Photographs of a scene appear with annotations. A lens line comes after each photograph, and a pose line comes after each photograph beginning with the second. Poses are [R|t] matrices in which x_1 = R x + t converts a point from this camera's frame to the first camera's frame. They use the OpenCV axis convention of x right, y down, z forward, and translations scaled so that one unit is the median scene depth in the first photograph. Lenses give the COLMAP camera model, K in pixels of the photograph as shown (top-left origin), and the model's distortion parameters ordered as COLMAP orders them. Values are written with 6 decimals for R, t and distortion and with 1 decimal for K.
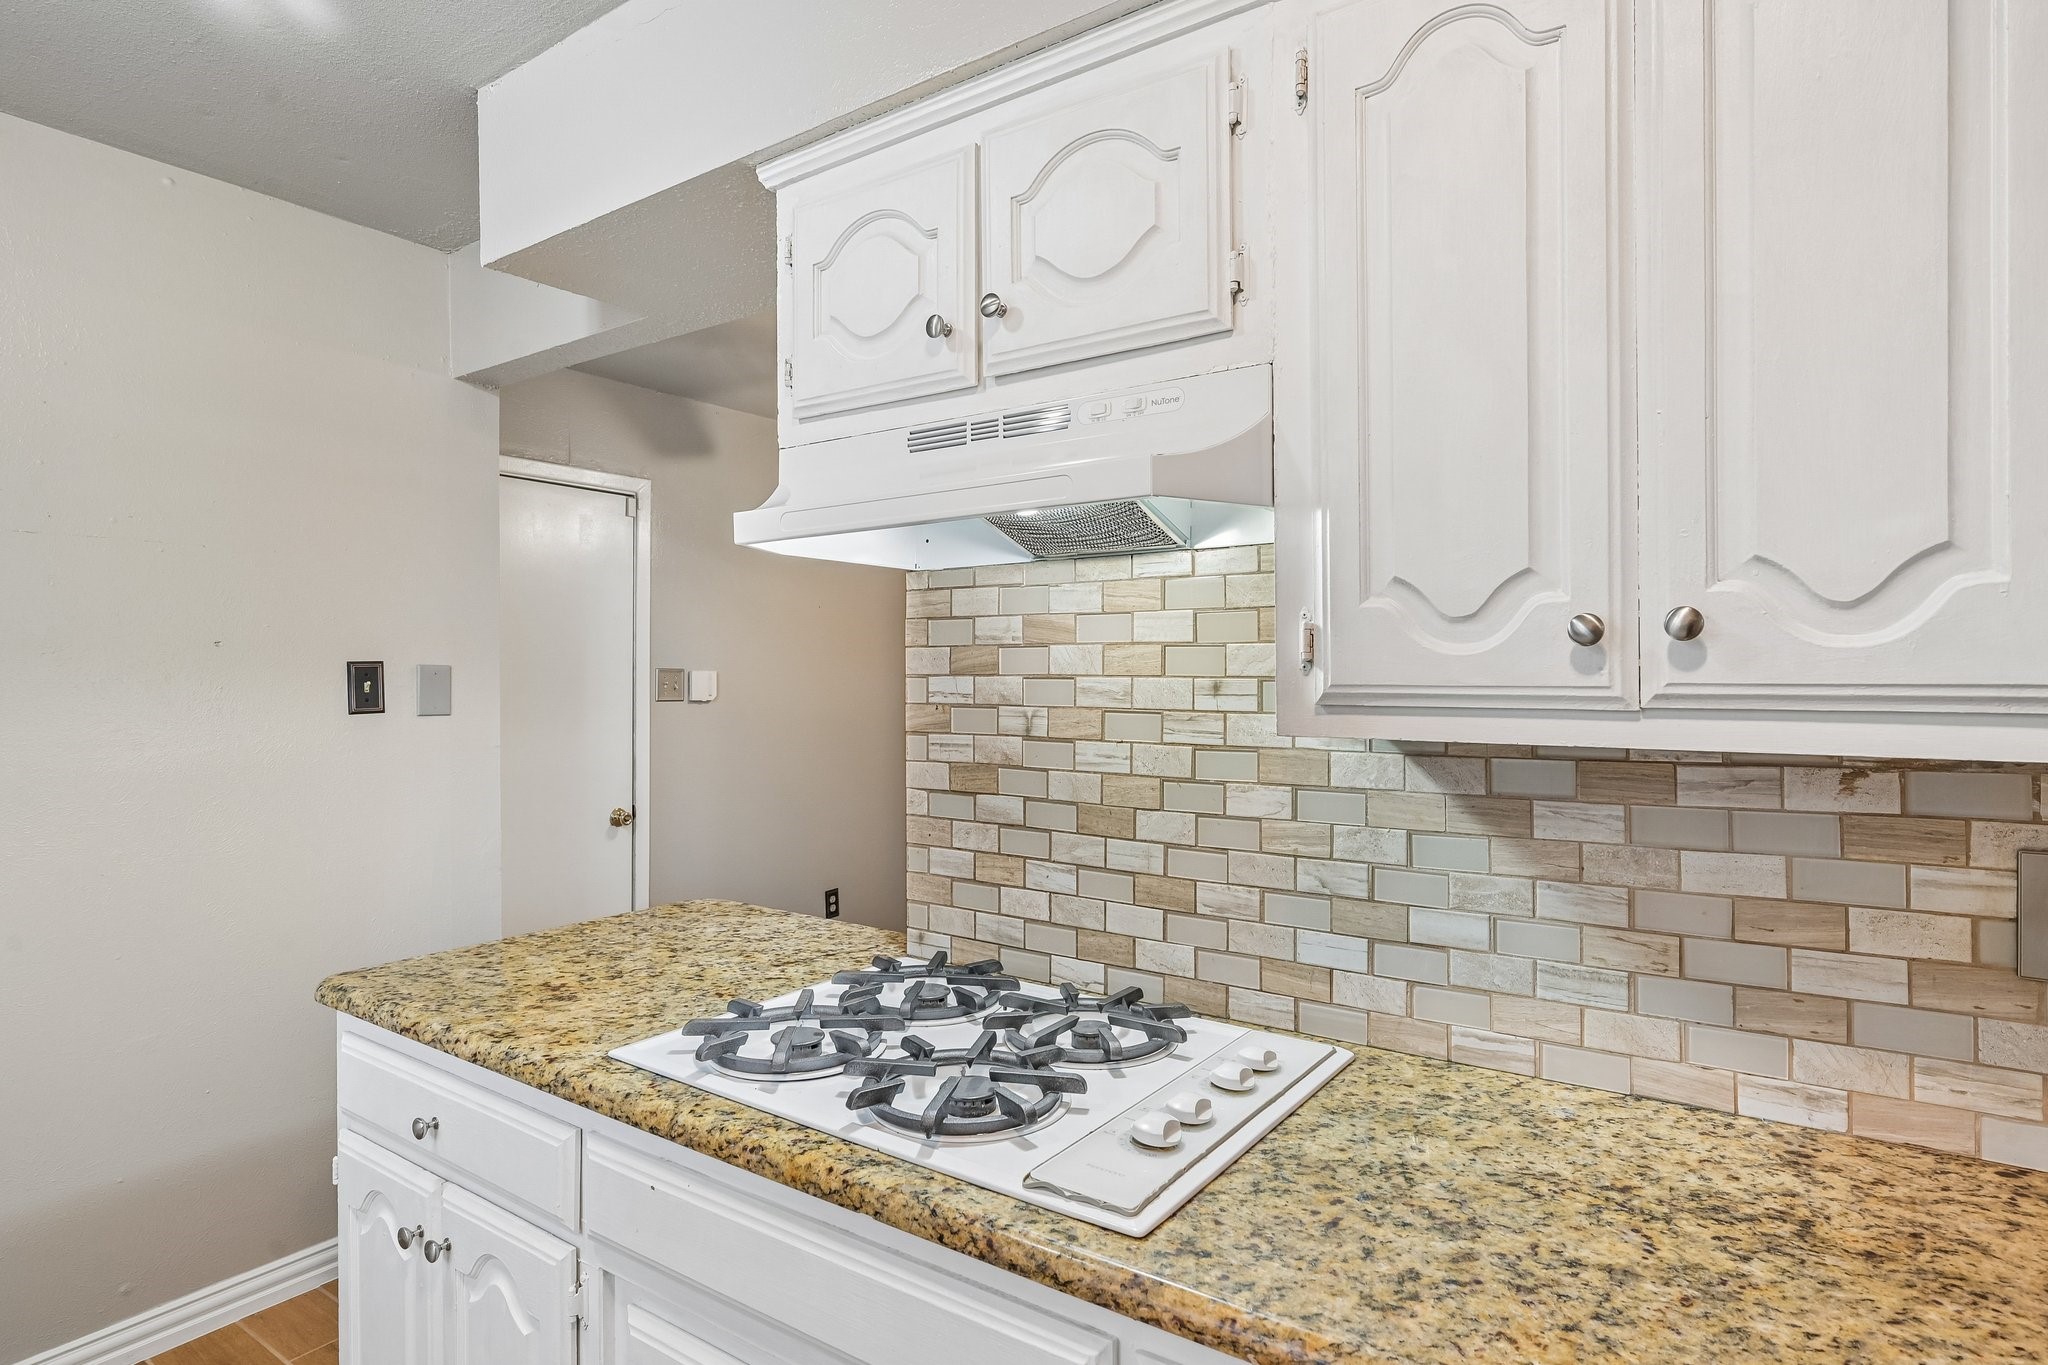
lens RADIAL K [[1046.1, 0, 993.0], [0, 1046.1, 674.4], [0, 0, 1]] dist [-0.002732, 0.000979]
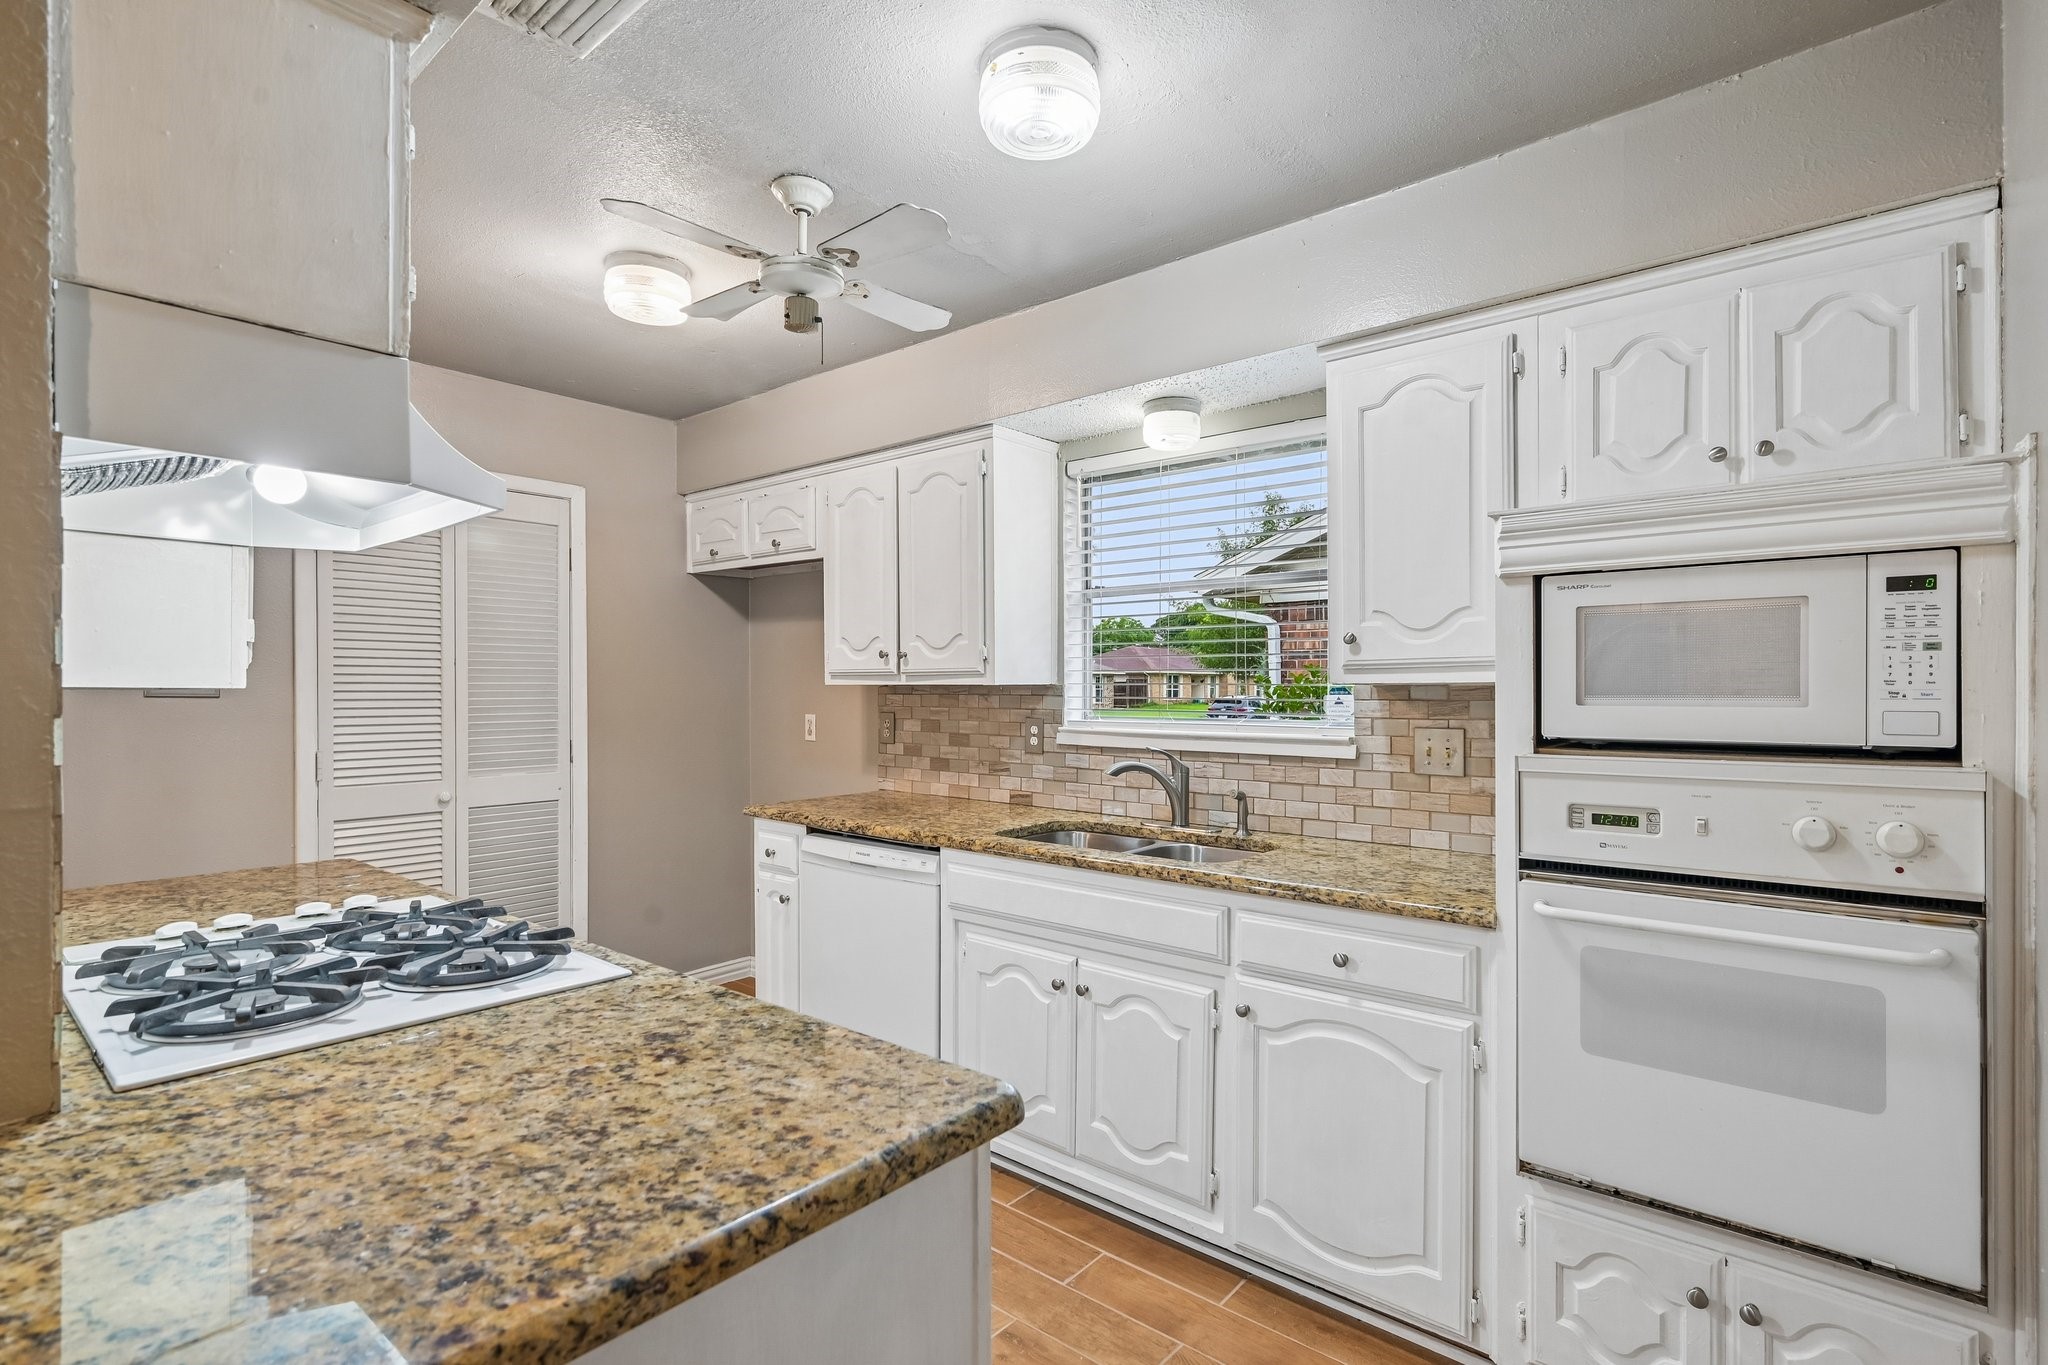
lens RADIAL K [[990.9, 0, 1032.4], [0, 990.9, 684.1], [0, 0, 1]] dist [-0.003720, 0.000426]
pose [[-0.996490, 0.003572, 0.083637, -0.841672], [0.002577, 0.999925, -0.011997, 0.057238], [-0.083673, -0.011739, -0.996424, 1.924483]]
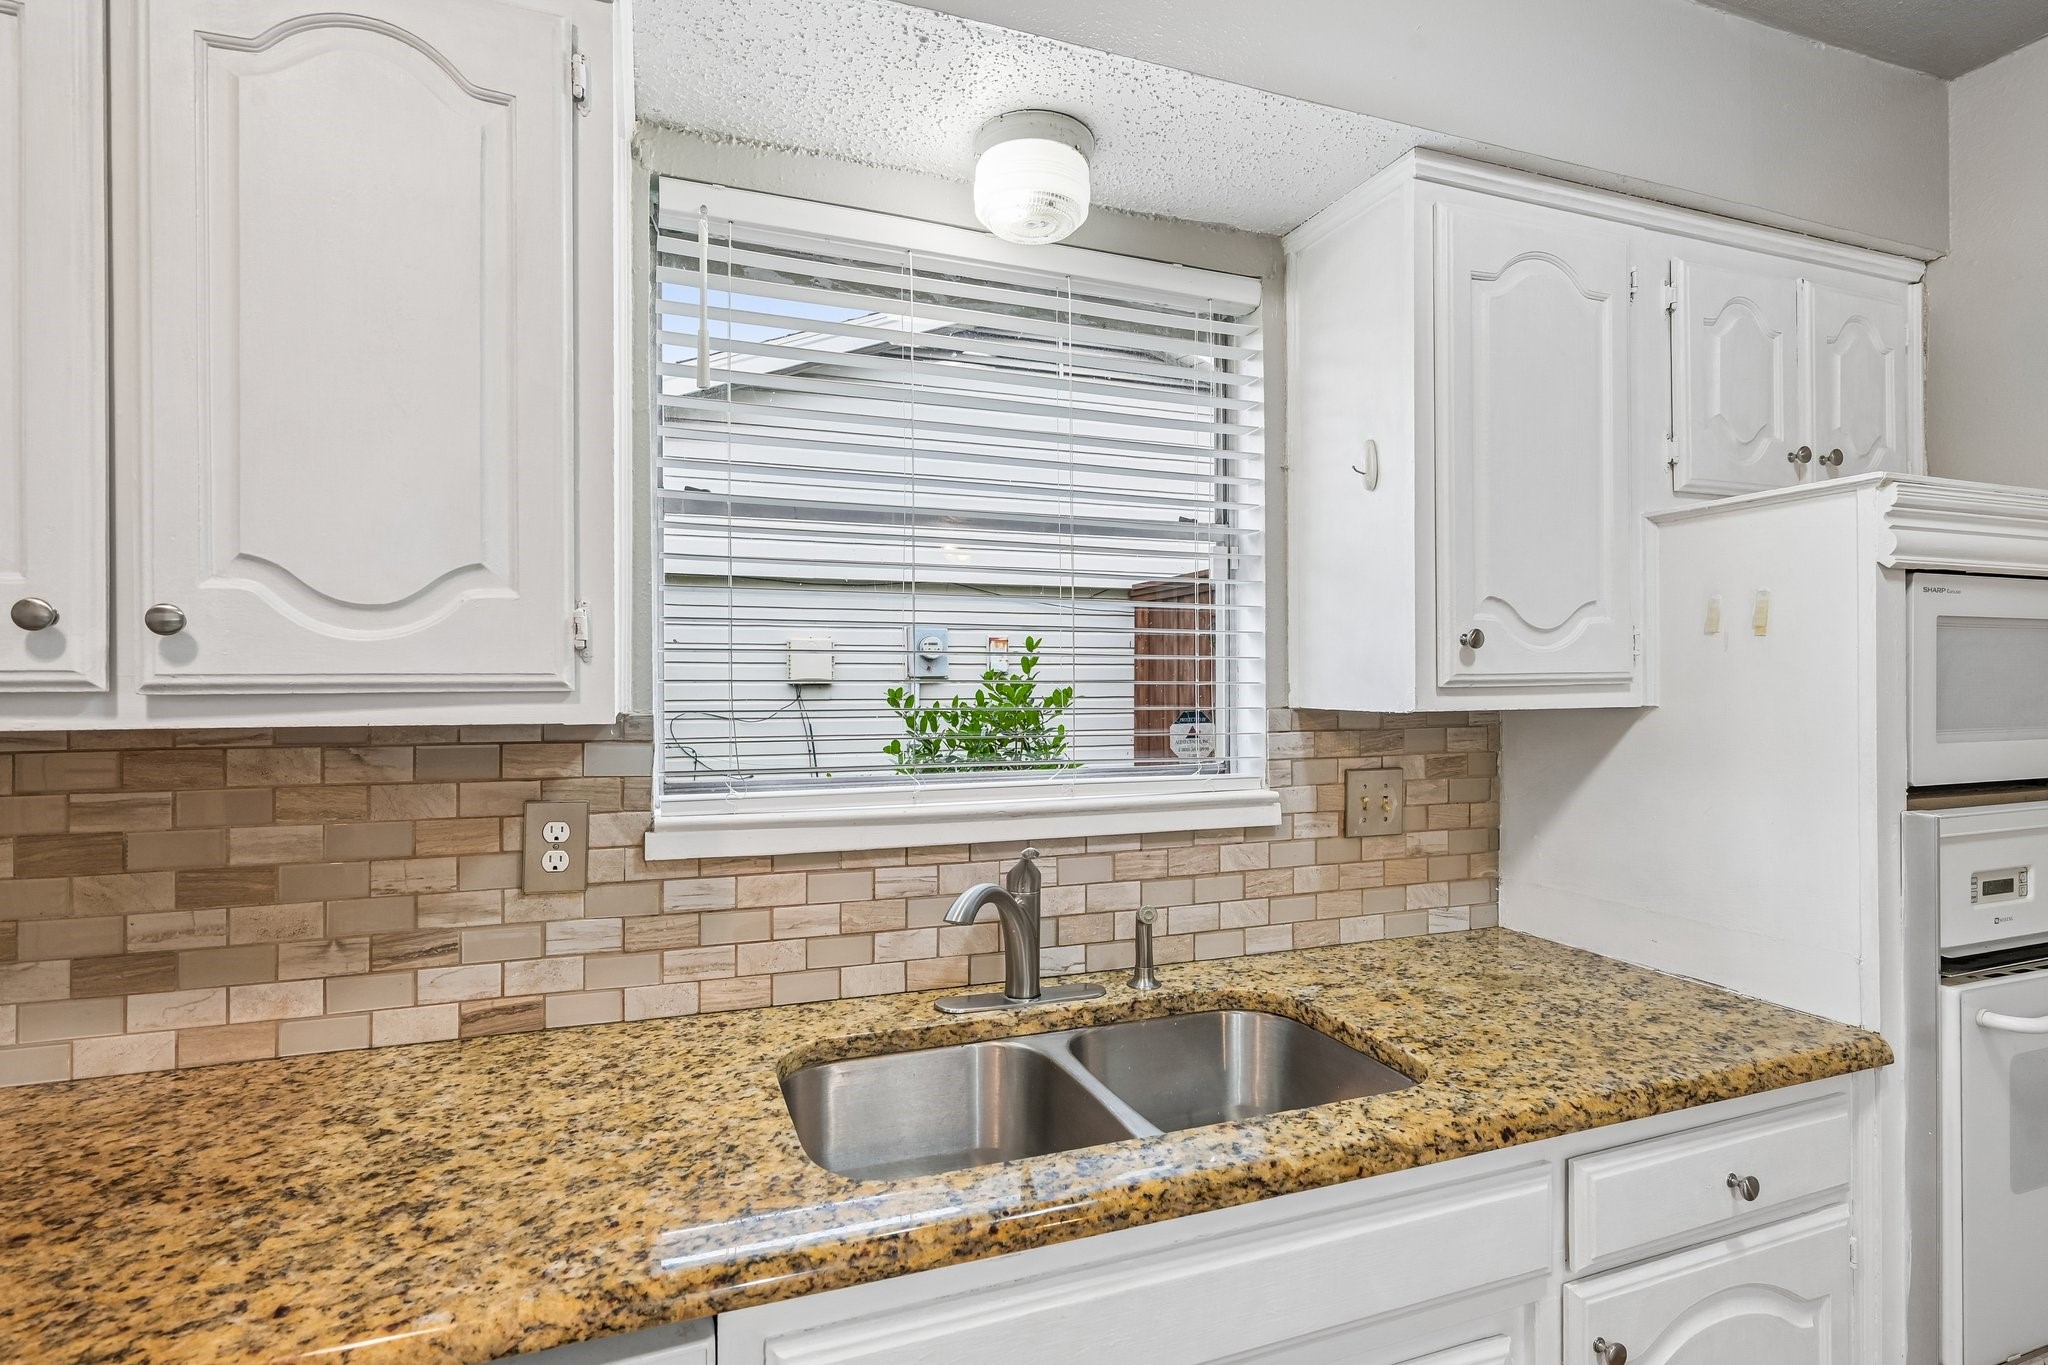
lens RADIAL K [[990.9, 0, 1054.9], [0, 990.9, 683.9], [0, 0, 1]] dist [-0.003720, 0.000426]
pose [[-0.560652, 0.002746, -0.828047, -0.141779], [0.009546, 0.999949, -0.003147, 0.007724], [0.827996, -0.009669, -0.560650, 0.448470]]
